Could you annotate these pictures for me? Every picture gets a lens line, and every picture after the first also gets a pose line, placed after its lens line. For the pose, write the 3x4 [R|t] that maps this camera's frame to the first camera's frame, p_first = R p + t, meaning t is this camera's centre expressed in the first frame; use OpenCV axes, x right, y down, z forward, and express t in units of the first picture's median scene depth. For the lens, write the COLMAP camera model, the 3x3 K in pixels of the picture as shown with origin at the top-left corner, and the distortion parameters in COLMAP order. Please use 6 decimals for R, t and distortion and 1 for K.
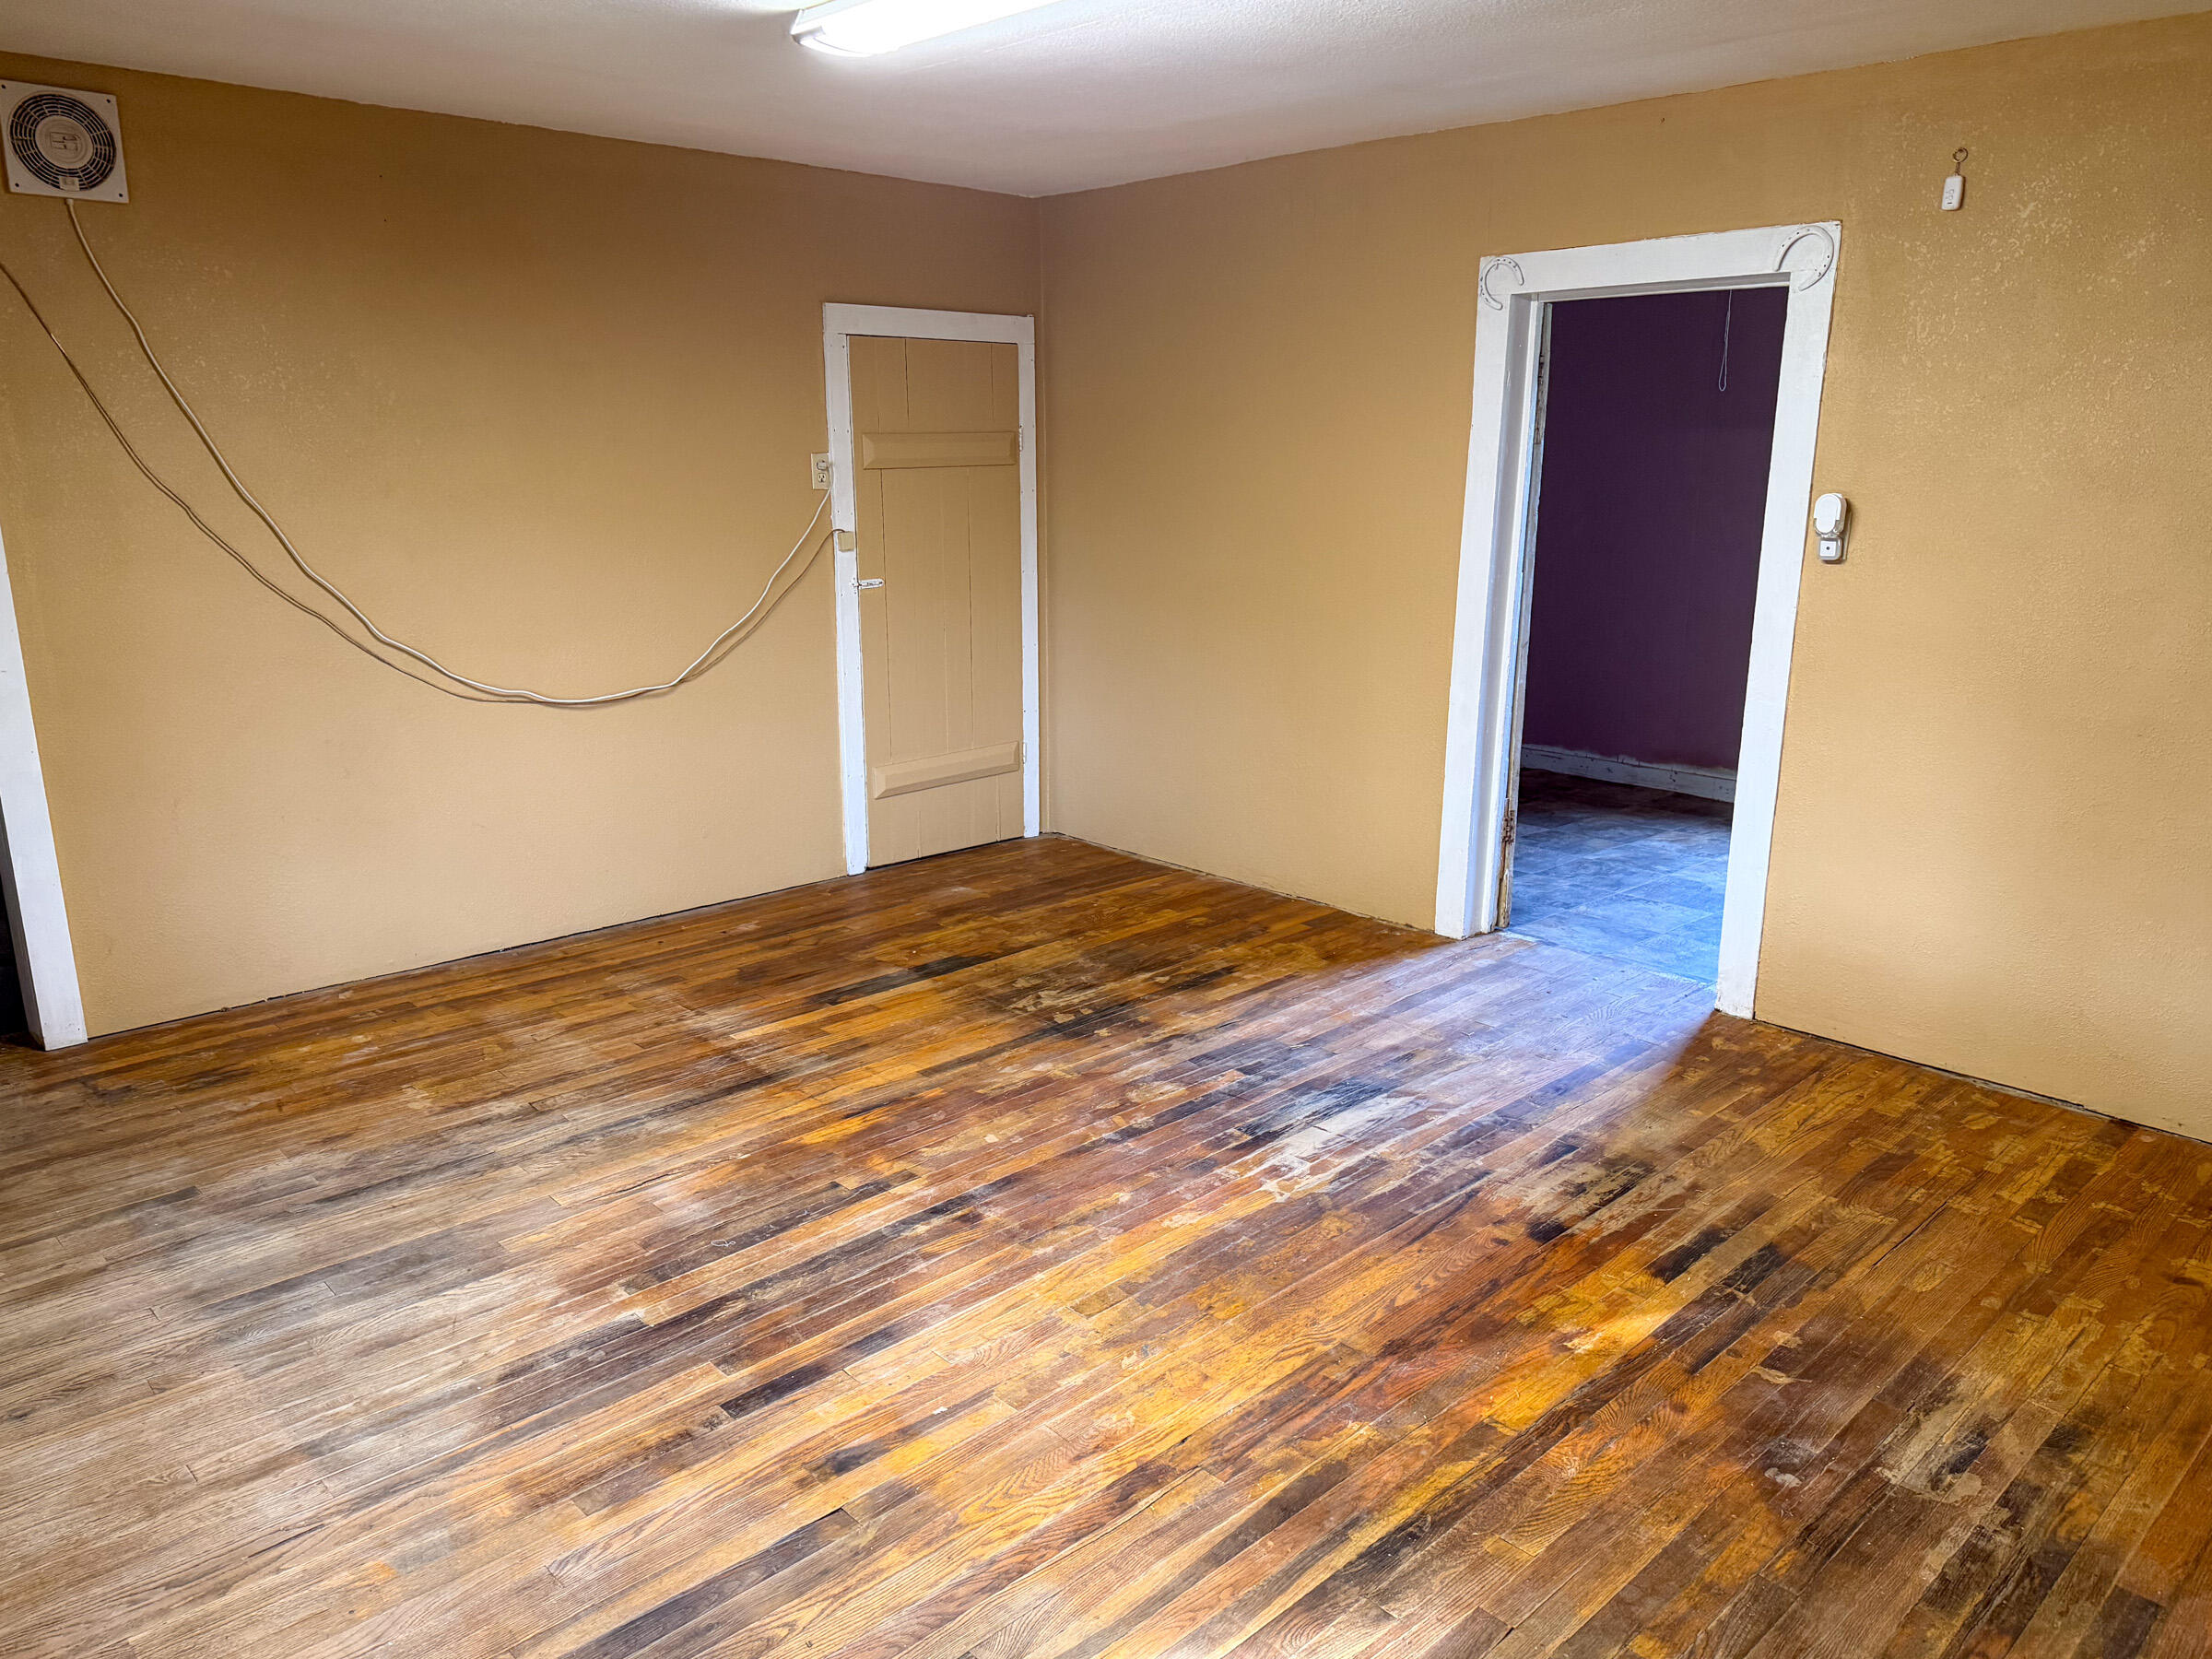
lens RADIAL K [[1567.0, 0, 1114.1], [0, 1567.0, 827.5], [0, 0, 1]] dist [0.094760, -0.119454]
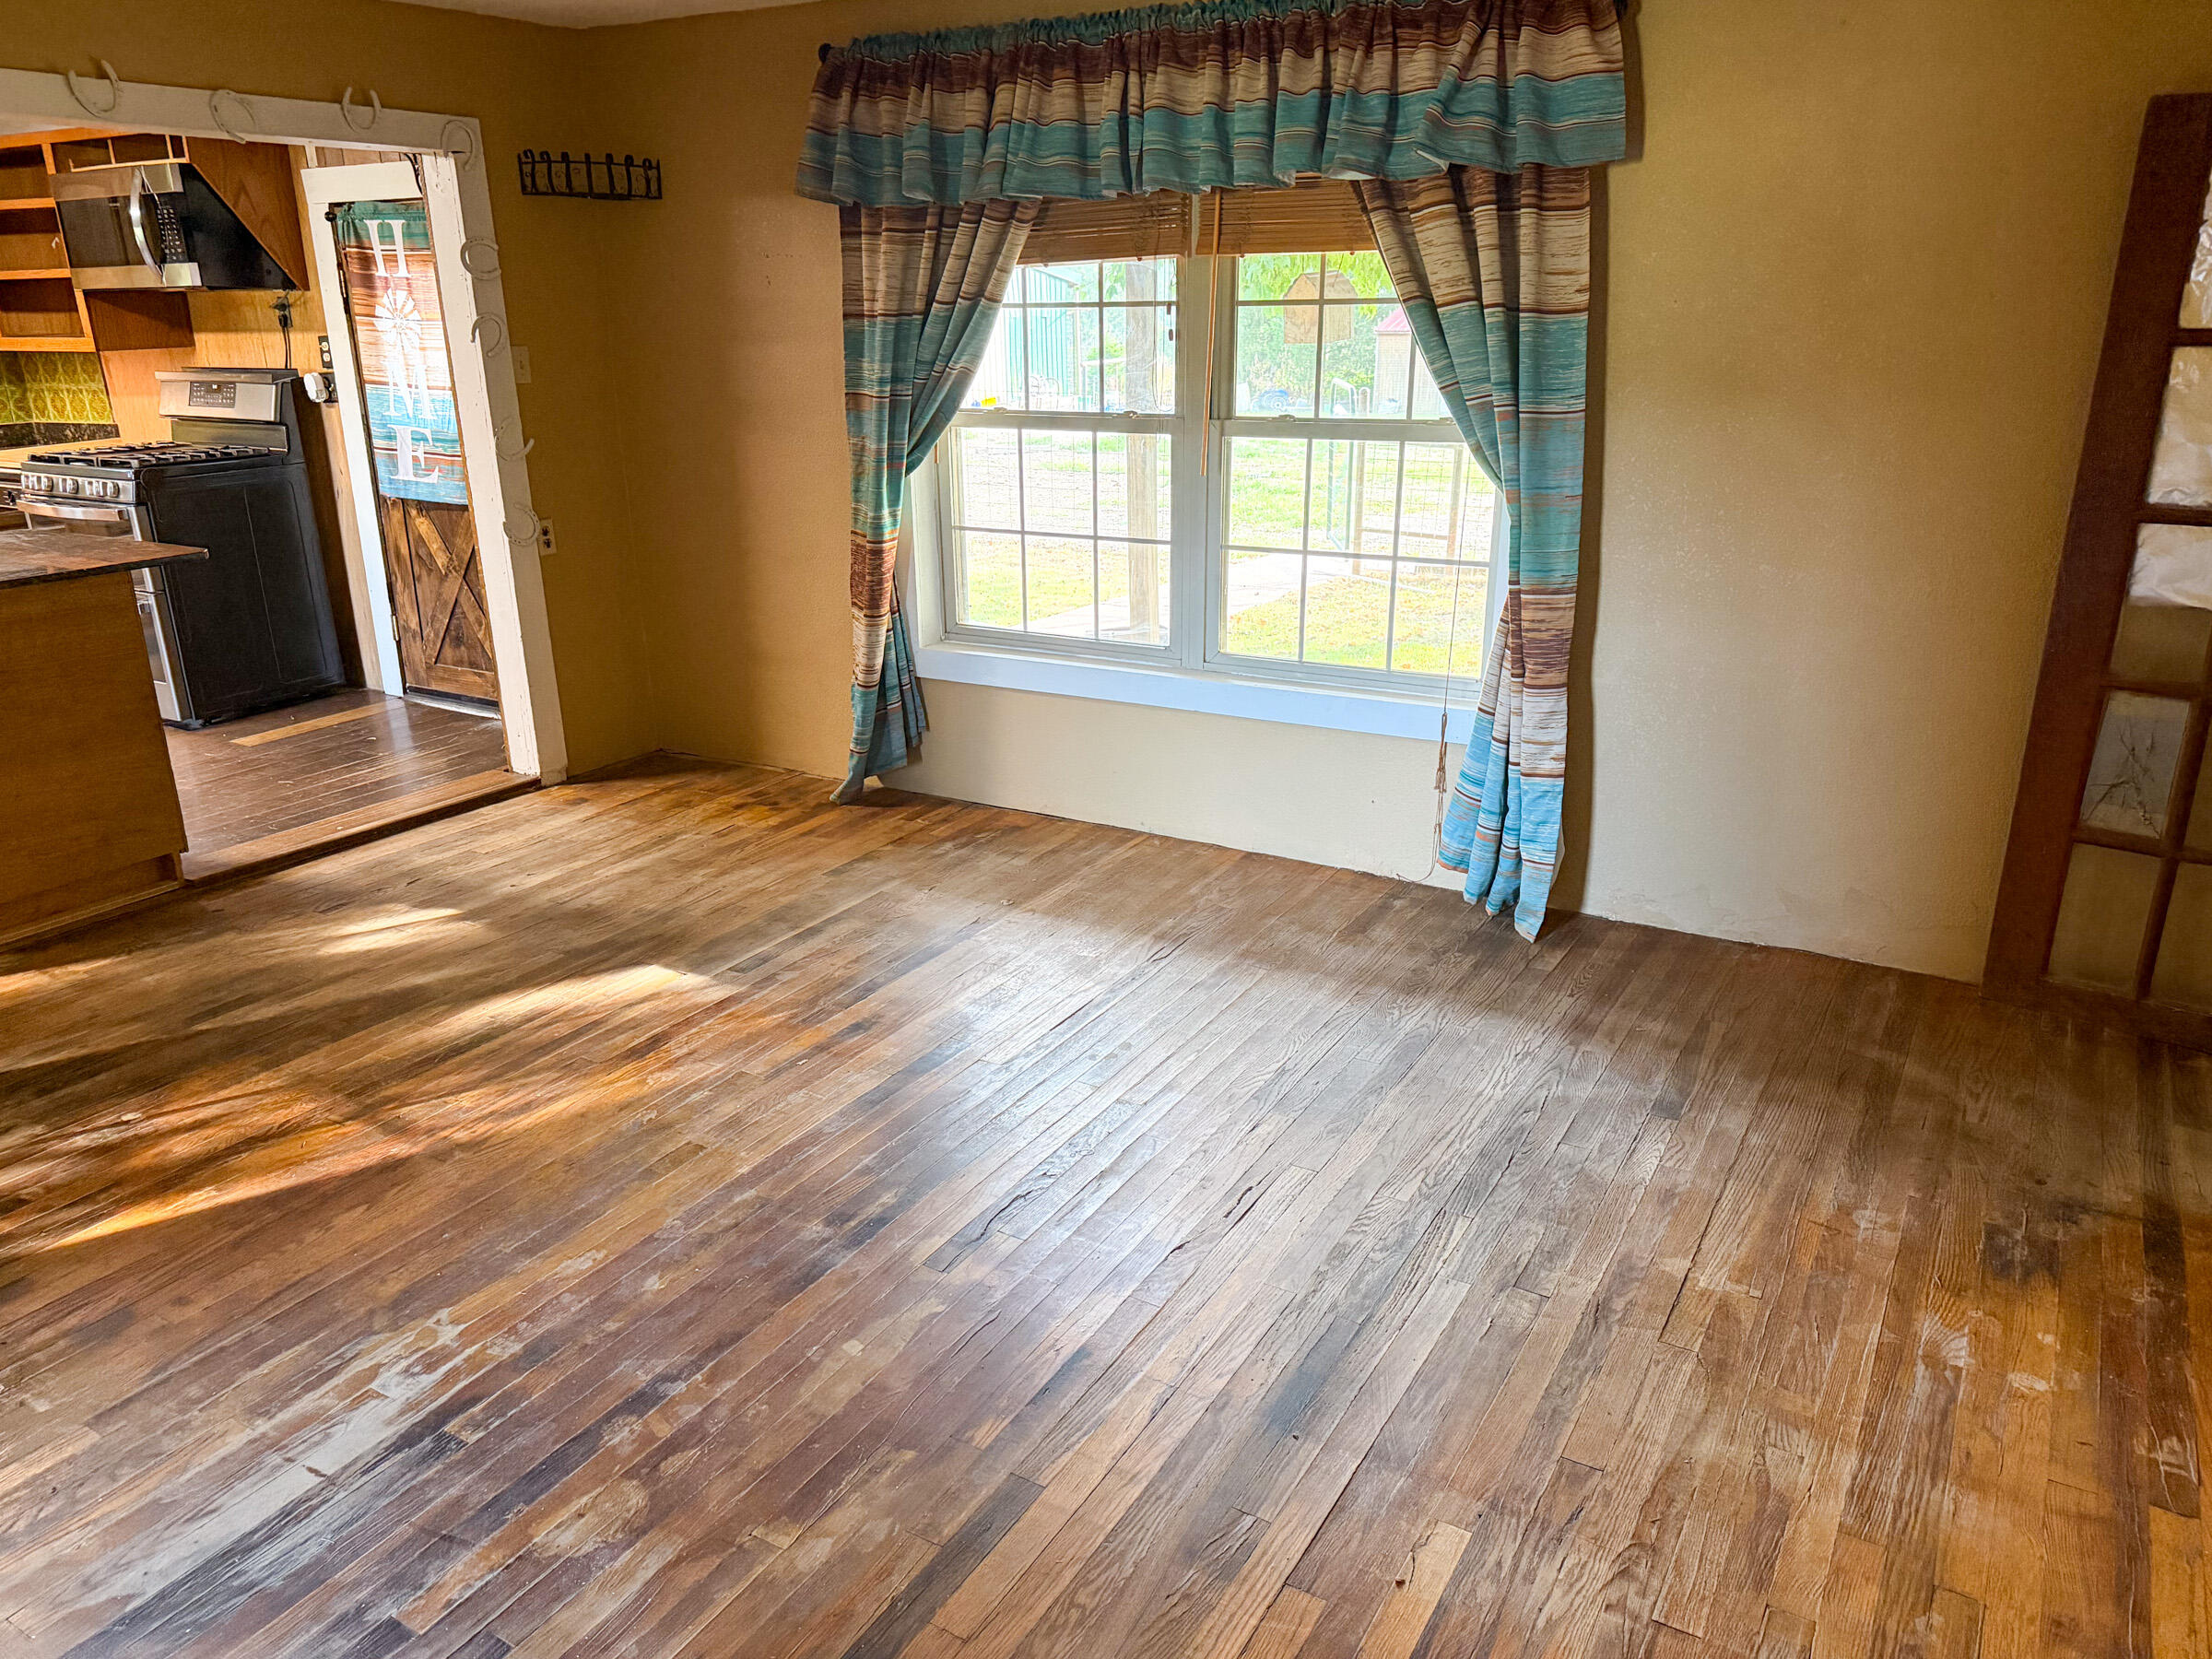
lens RADIAL K [[1567.0, 0, 1112.3], [0, 1567.0, 833.2], [0, 0, 1]] dist [0.094760, -0.119454]
pose [[-0.963237, 0.090949, -0.252789, -0.033444], [-0.060568, 0.843209, 0.534163, -0.383152], [0.261736, 0.529836, -0.806702, 1.518932]]
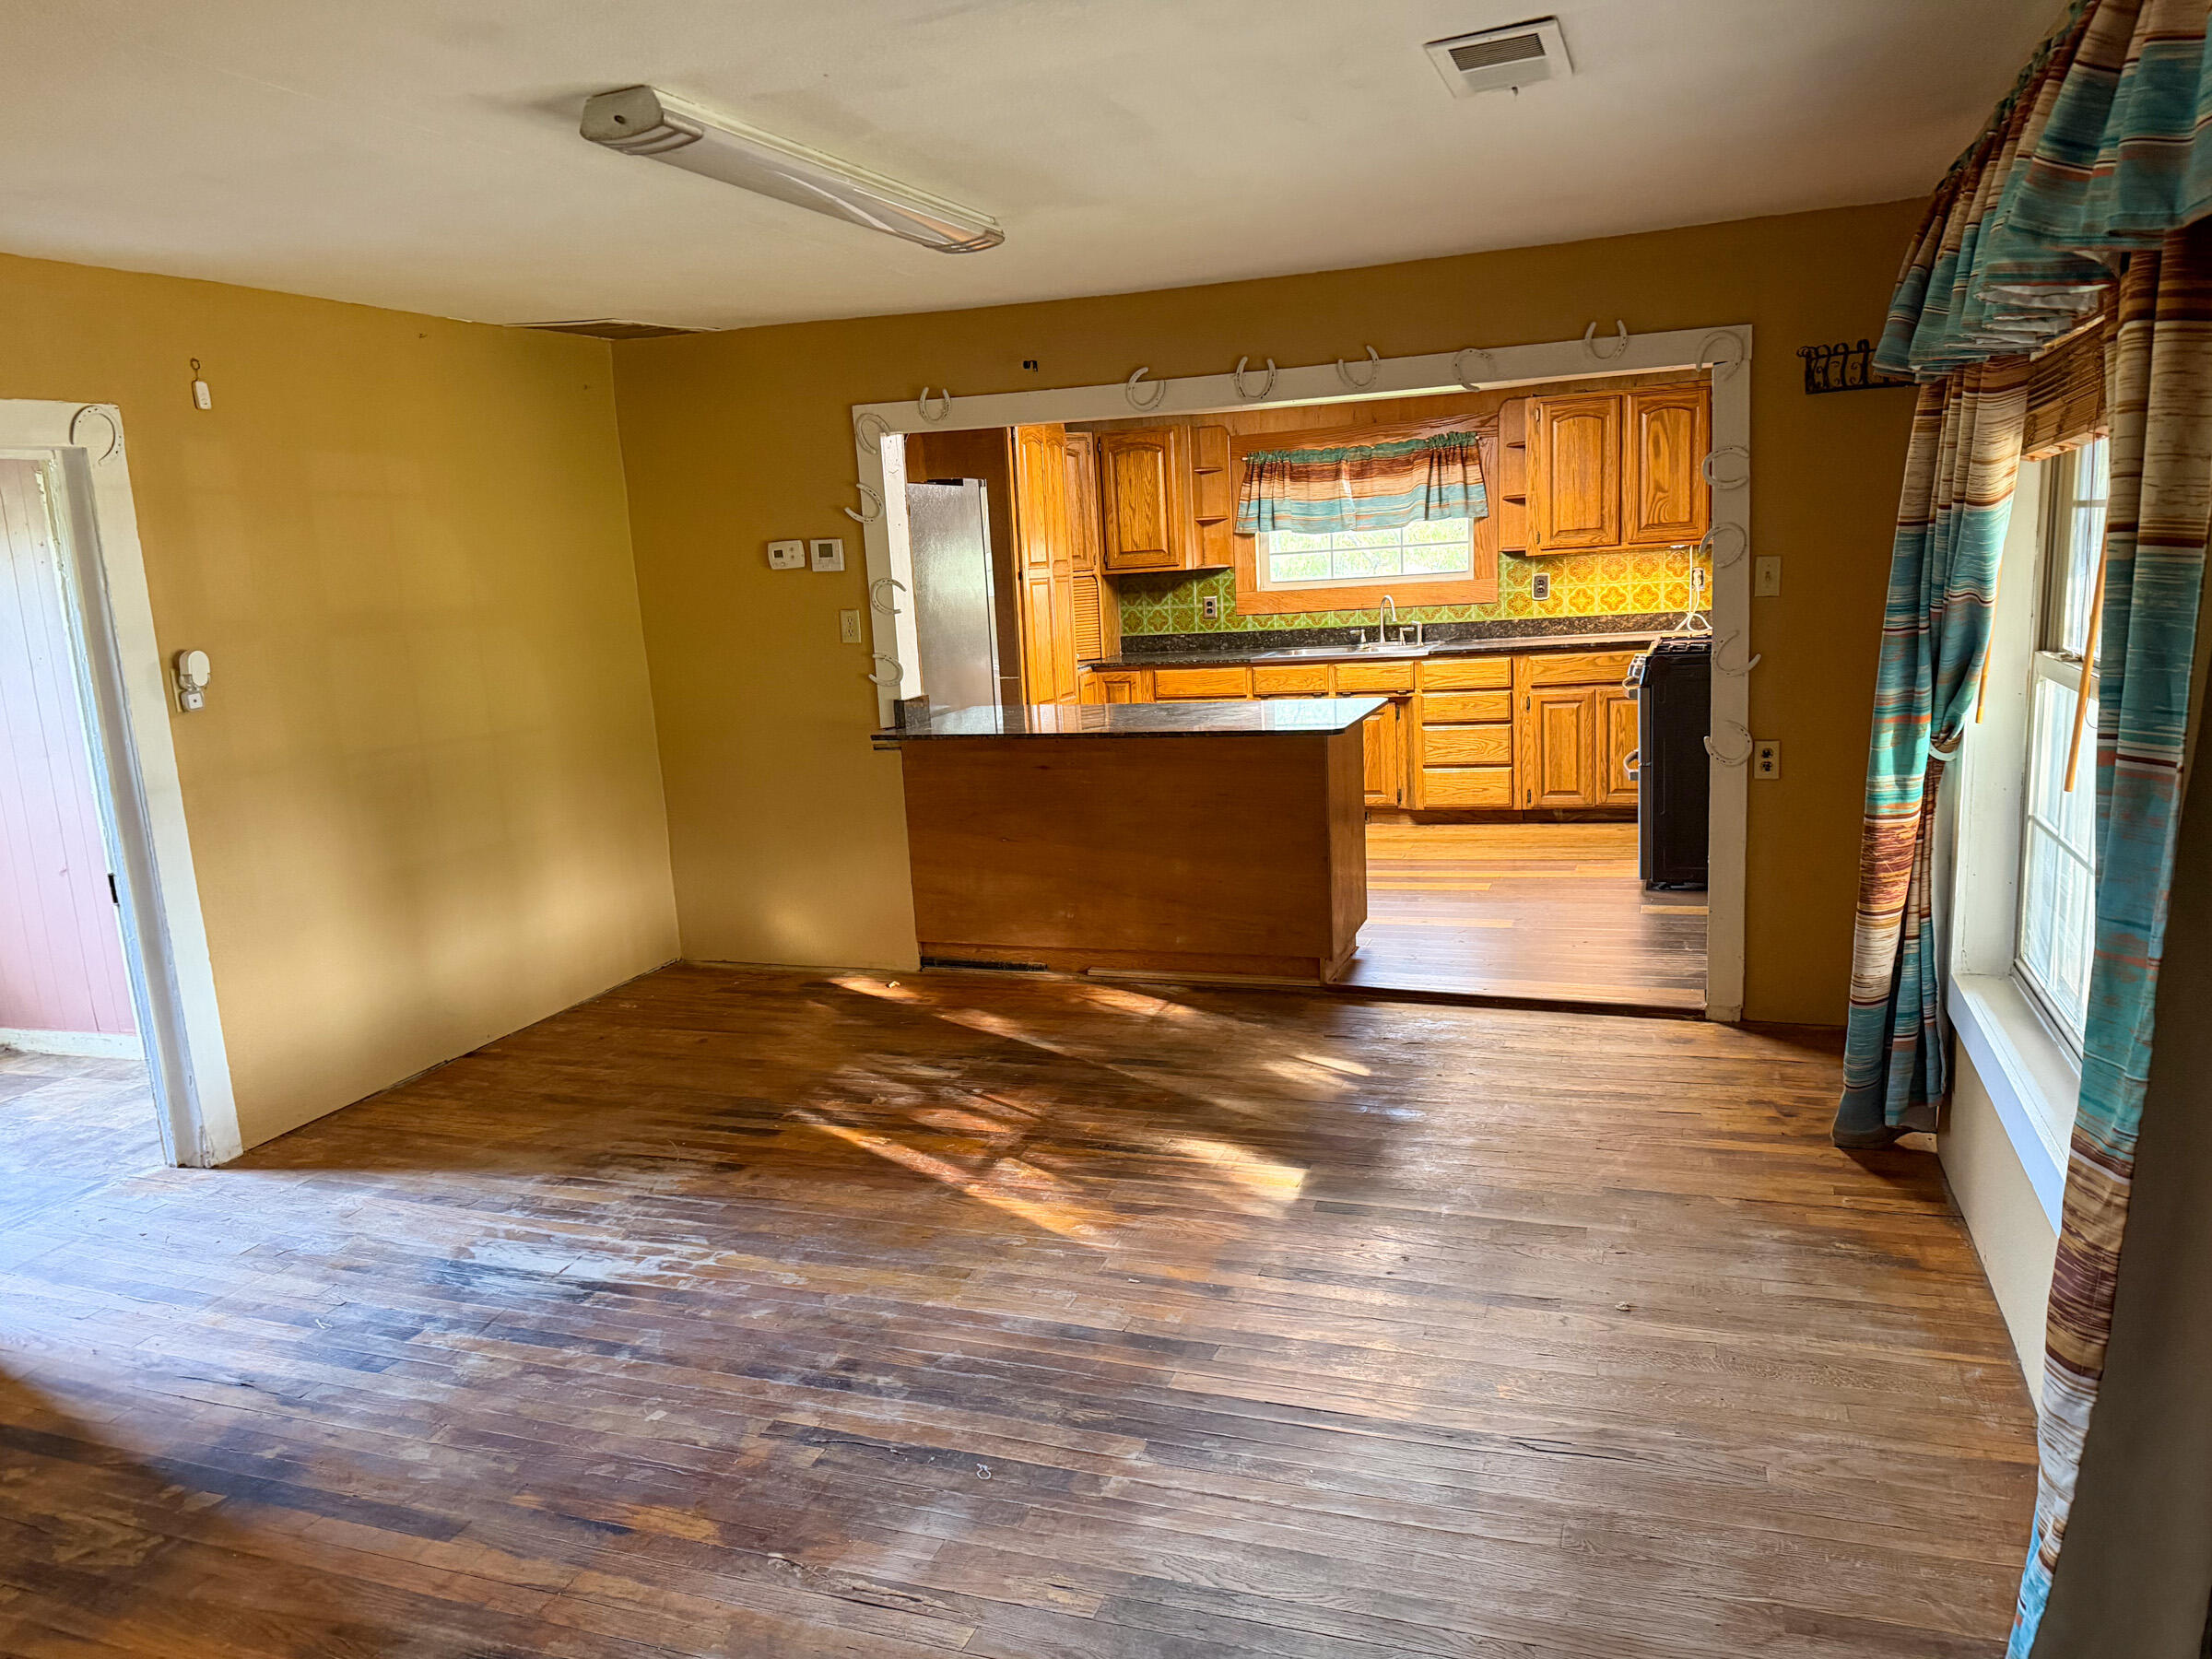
lens RADIAL K [[1567.0, 0, 1093.0], [0, 1567.0, 846.1], [0, 0, 1]] dist [0.094760, -0.119454]
pose [[-0.436497, -0.152237, 0.886733, -0.902153], [0.269948, 0.918011, 0.290489, -0.266241], [-0.858253, 0.366169, -0.359613, 1.026129]]
